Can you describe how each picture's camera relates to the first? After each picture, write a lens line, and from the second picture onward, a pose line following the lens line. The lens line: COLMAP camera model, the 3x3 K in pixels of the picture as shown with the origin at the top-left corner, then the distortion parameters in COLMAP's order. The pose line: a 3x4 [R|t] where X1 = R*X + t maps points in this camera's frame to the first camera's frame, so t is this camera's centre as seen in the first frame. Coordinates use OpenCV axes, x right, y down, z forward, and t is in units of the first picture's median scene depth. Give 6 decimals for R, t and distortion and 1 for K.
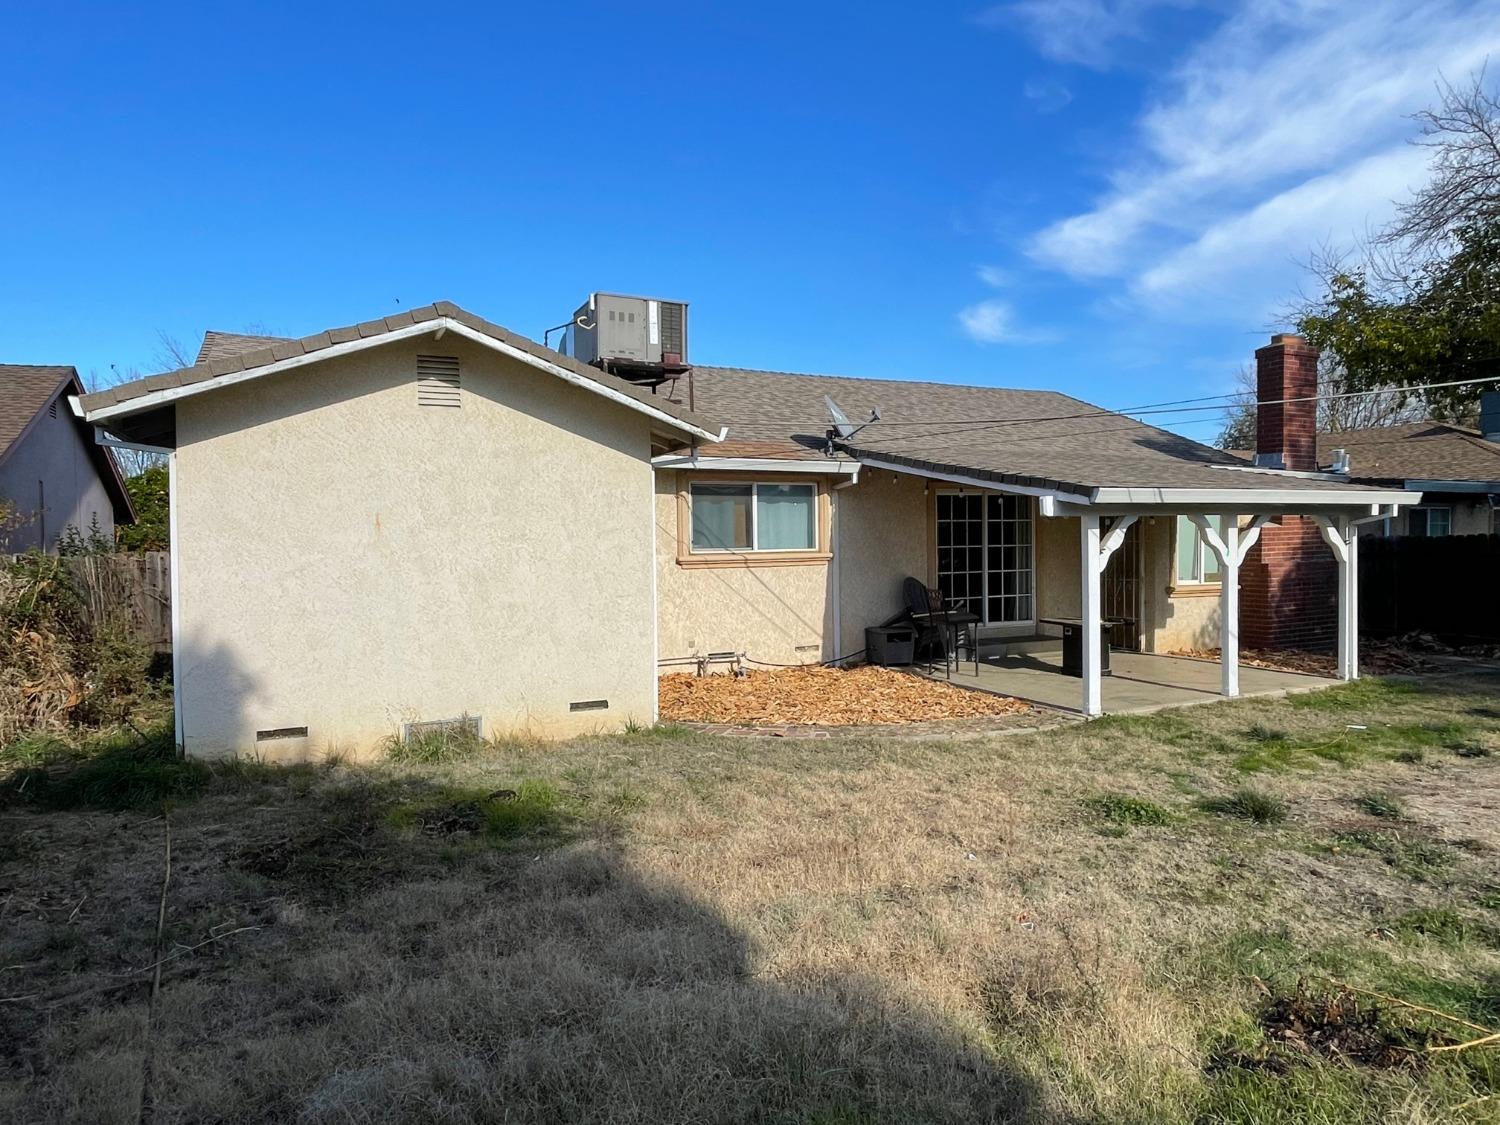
lens RADIAL K [[925.1, 0, 749.8], [0, 925.1, 560.0], [0, 0, 1]] dist [0.001162, 0.000677]
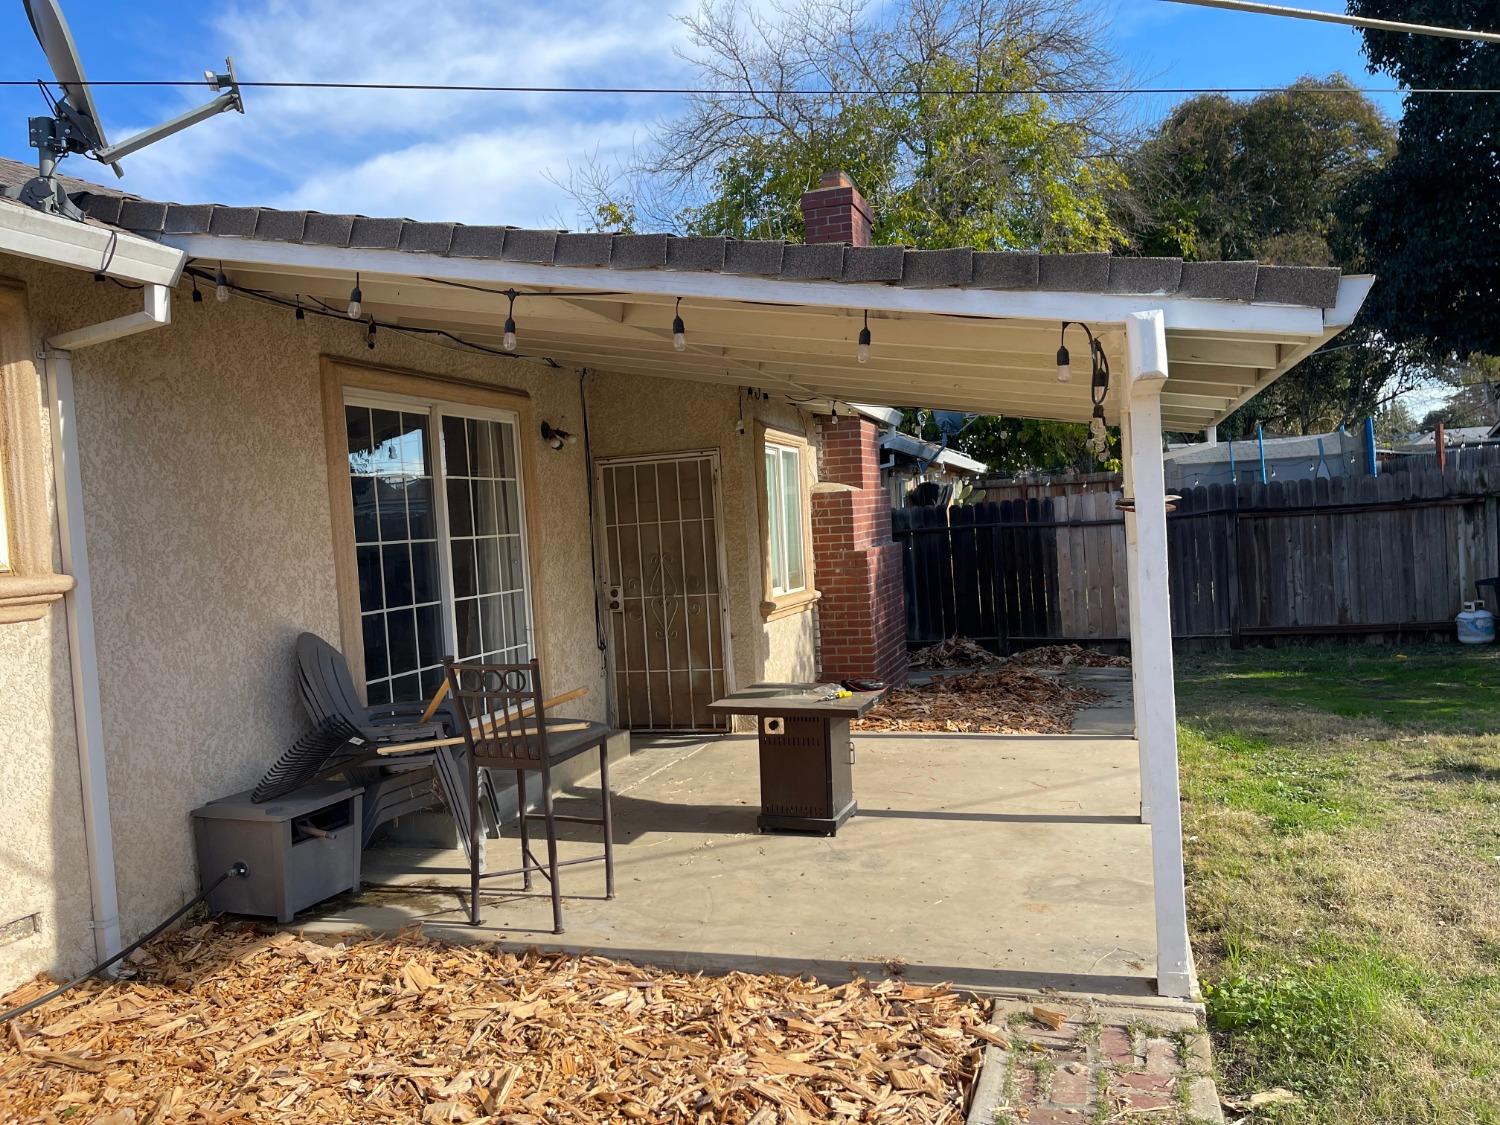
lens RADIAL K [[1146.3, 0, 749.8], [0, 1146.3, 568.7], [0, 0, 1]] dist [0.012685, -0.011733]
pose [[0.678186, -0.059986, 0.732438, -0.025274], [0.073694, 0.997190, 0.013434, 0.001284], [-0.731186, 0.044866, 0.680701, 0.583755]]
